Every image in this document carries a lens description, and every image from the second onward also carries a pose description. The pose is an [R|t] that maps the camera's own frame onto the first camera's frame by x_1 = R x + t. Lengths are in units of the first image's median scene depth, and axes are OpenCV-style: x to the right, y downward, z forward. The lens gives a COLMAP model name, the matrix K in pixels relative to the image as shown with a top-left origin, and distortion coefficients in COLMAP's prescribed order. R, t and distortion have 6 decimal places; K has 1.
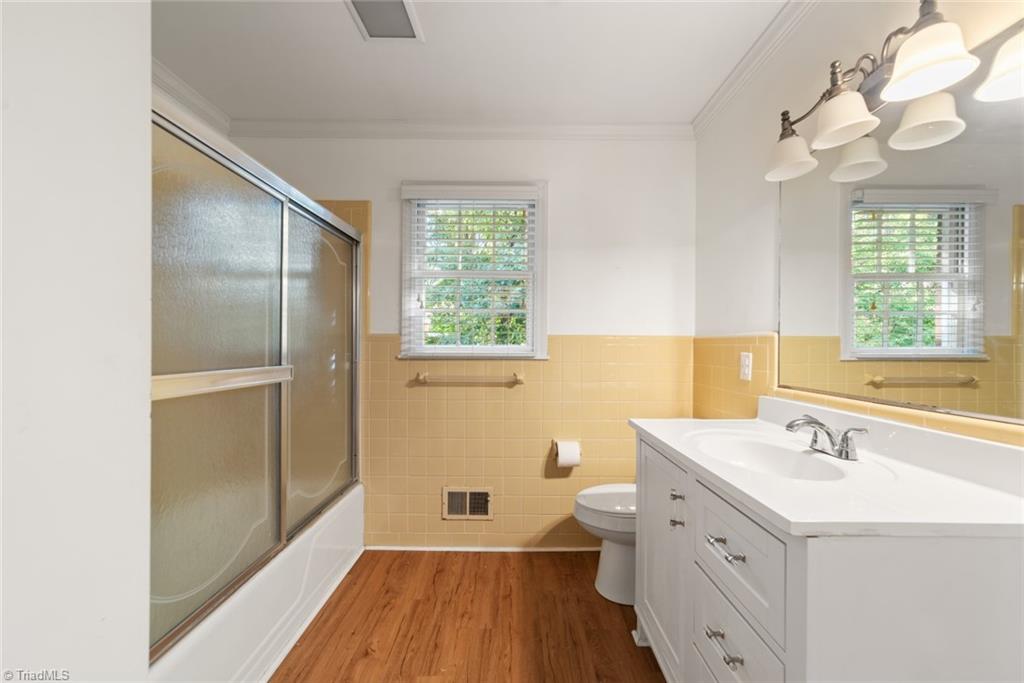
lens RADIAL K [[393.4, 0, 518.8], [0, 393.4, 339.7], [0, 0, 1]] dist [0.003106, 0.003501]
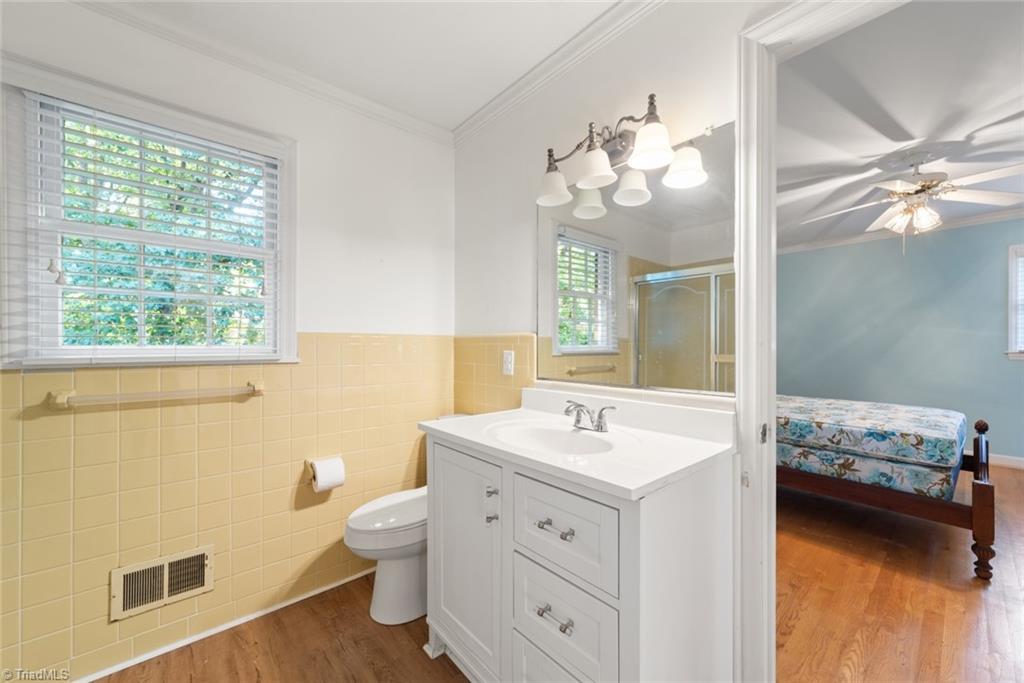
lens RADIAL K [[393.4, 0, 521.5], [0, 393.4, 341.7], [0, 0, 1]] dist [0.003106, 0.003501]
pose [[0.760278, 0.001591, 0.649595, -0.112872], [-0.006165, 0.999970, 0.004767, 0.000787], [-0.649568, -0.007629, 0.760265, 0.098071]]
